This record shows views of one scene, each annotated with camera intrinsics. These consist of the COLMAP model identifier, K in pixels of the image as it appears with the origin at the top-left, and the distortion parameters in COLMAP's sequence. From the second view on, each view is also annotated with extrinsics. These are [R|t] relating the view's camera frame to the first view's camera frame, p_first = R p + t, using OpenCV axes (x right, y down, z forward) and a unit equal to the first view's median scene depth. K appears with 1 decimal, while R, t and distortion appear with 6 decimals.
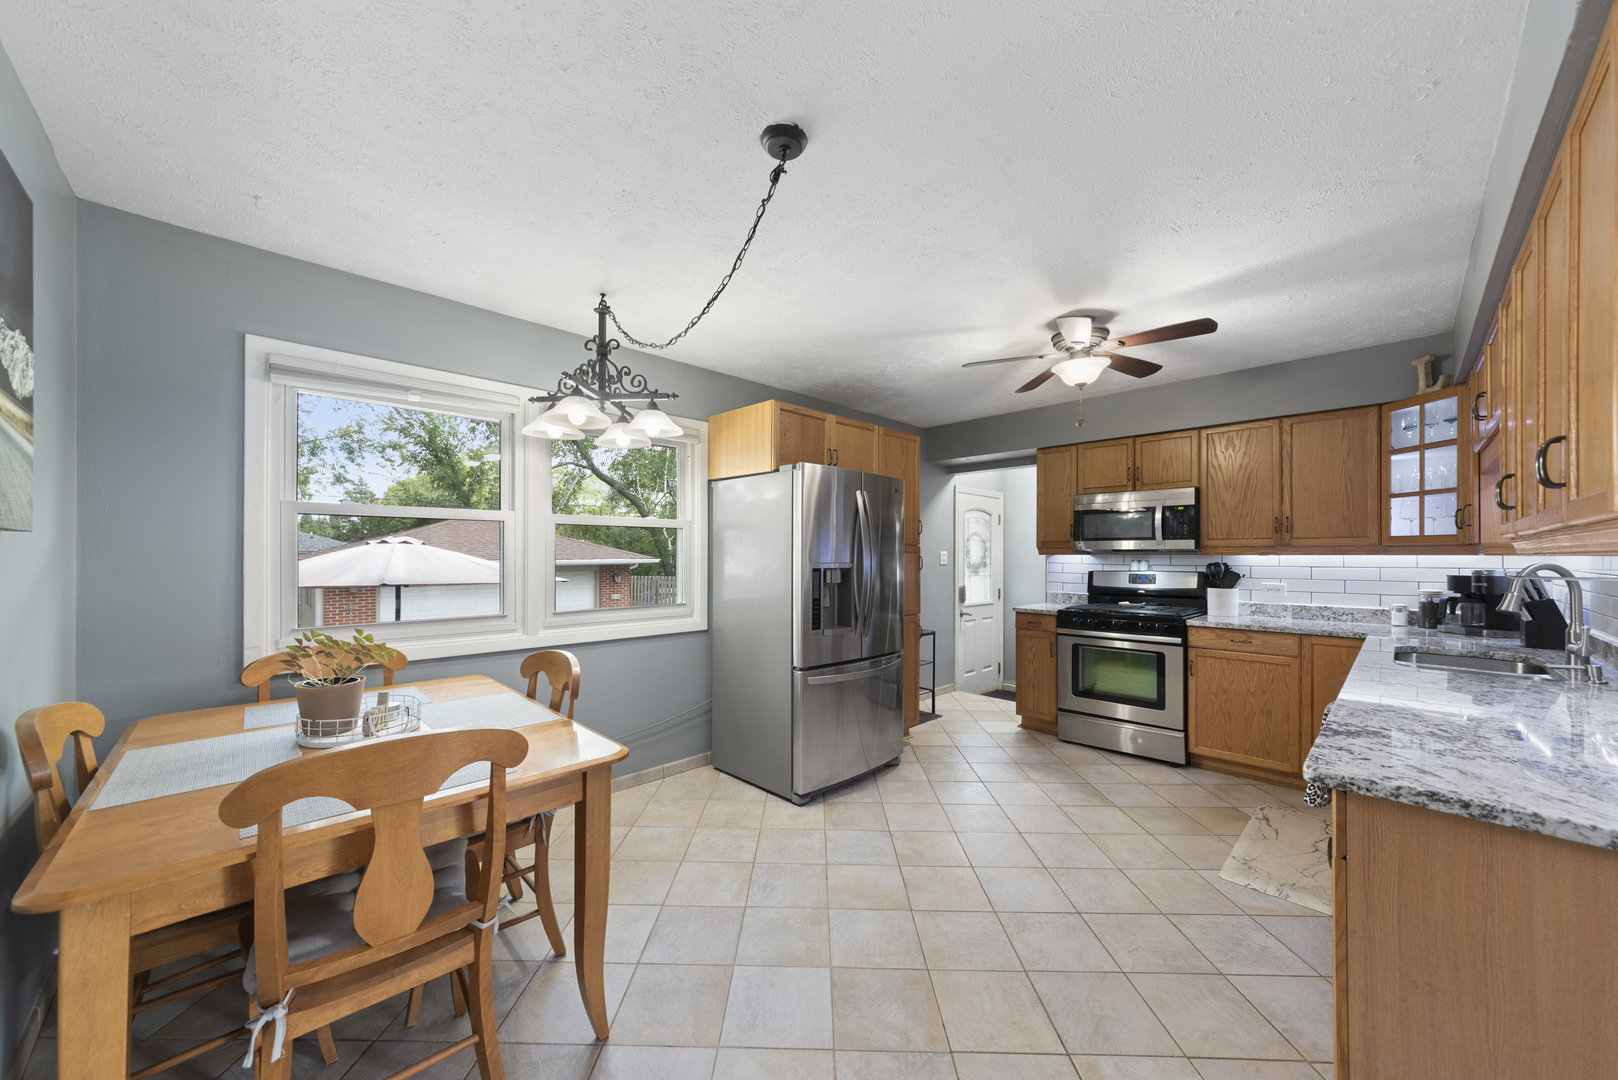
lens RADIAL K [[574.9, 0, 806.8], [0, 574.9, 550.5], [0, 0, 1]] dist [-0.000715, -0.000084]
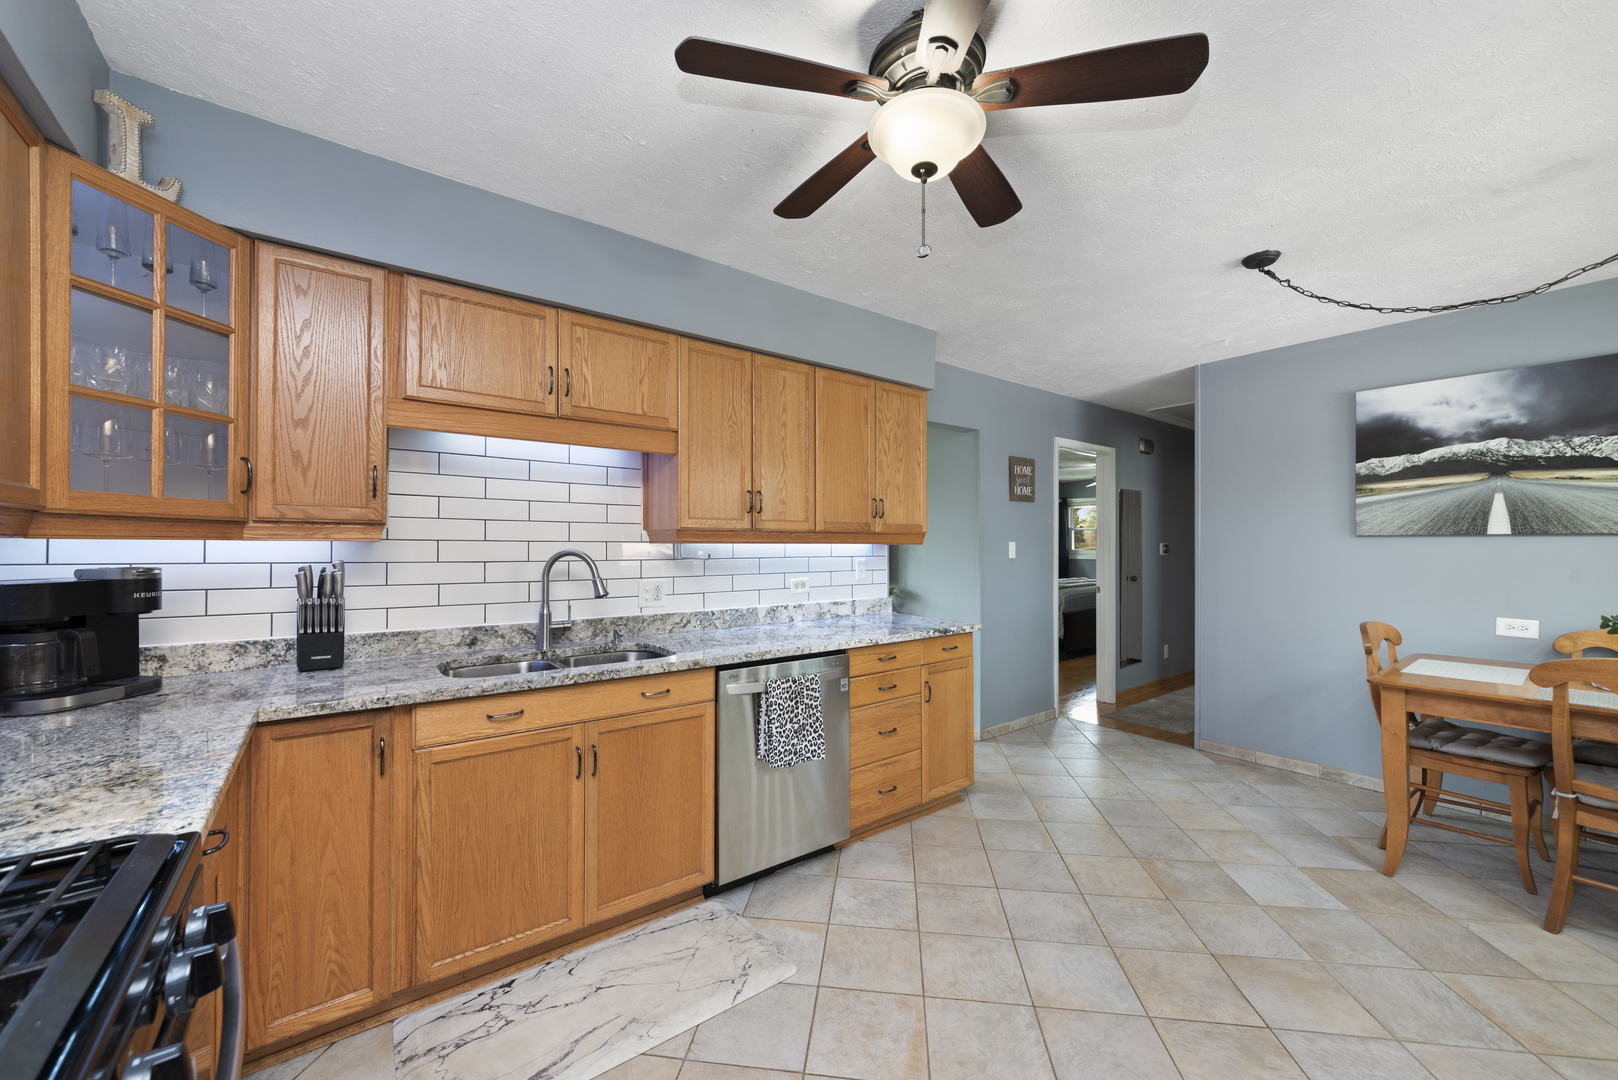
lens RADIAL K [[609.8, 0, 806.7], [0, 609.8, 545.2], [0, 0, 1]] dist [0.002143, 0.000088]
pose [[-0.991742, -0.004067, 0.128183, 0.410946], [-0.005343, 0.999939, -0.009618, 0.012911], [-0.128137, -0.010223, -0.991704, 1.220488]]
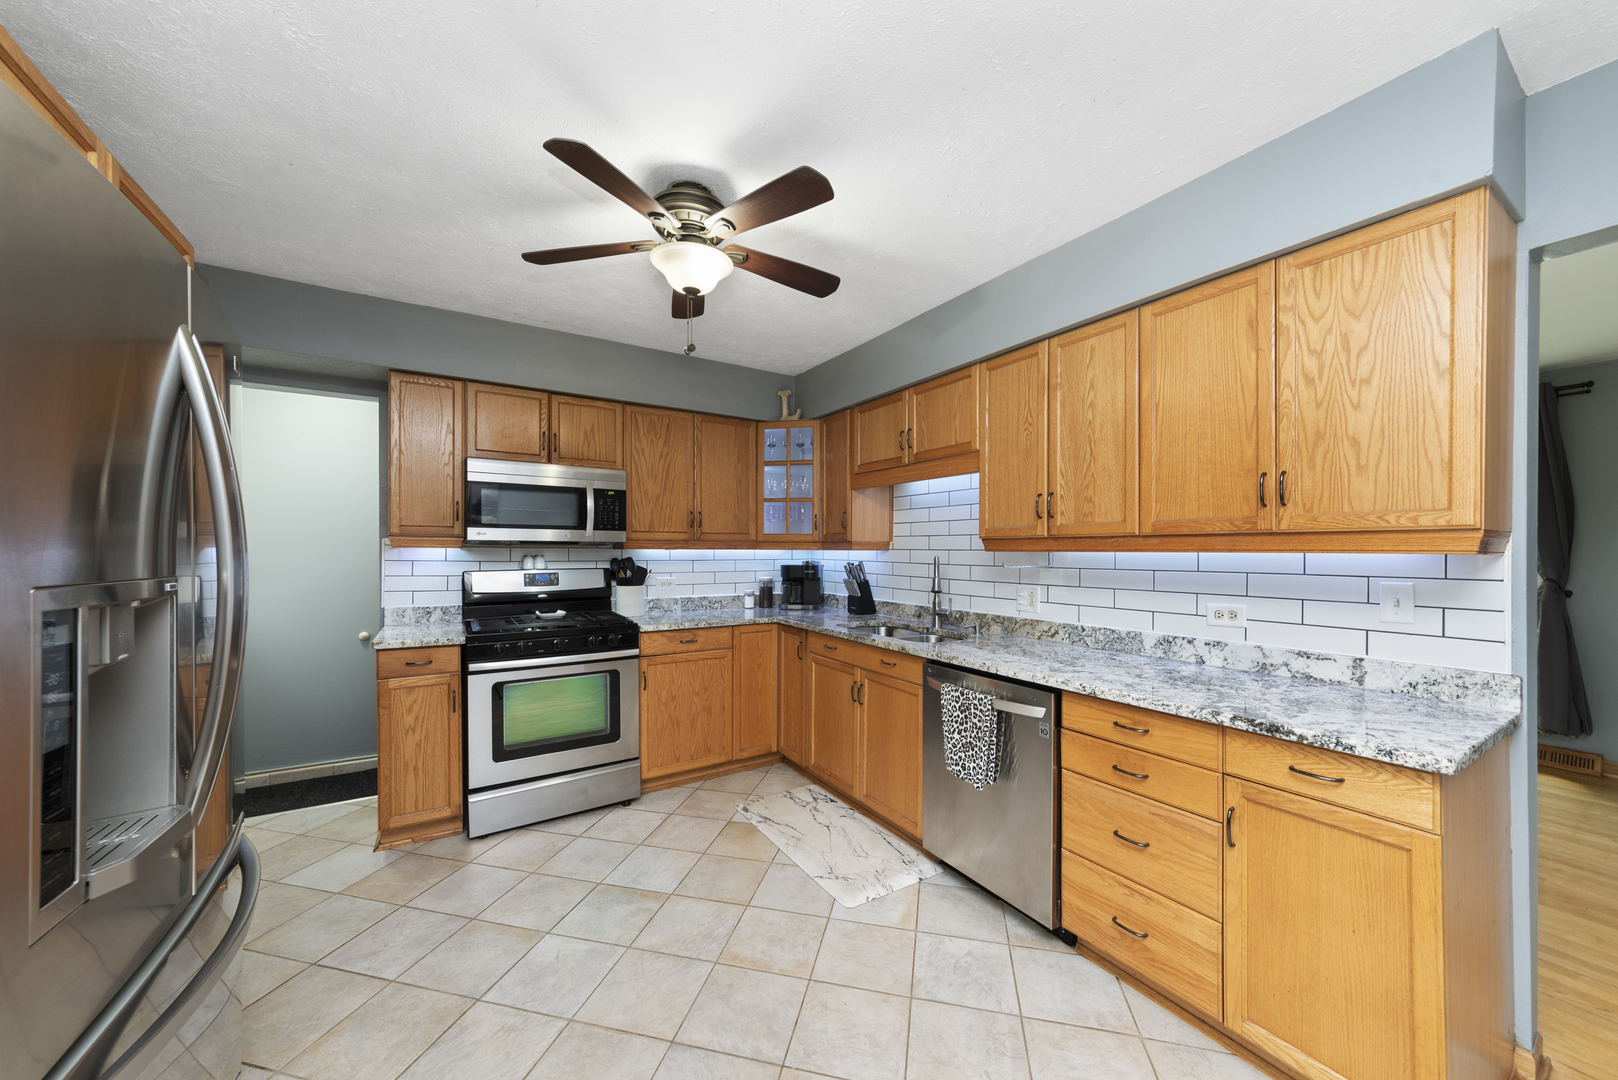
lens RADIAL K [[574.9, 0, 808.7], [0, 574.9, 551.9], [0, 0, 1]] dist [-0.000715, -0.000084]
pose [[0.215092, -0.003453, 0.976588, -0.117578], [-0.012836, 0.999897, 0.006362, 0.003512], [-0.976509, -0.013904, 0.215026, 0.594616]]
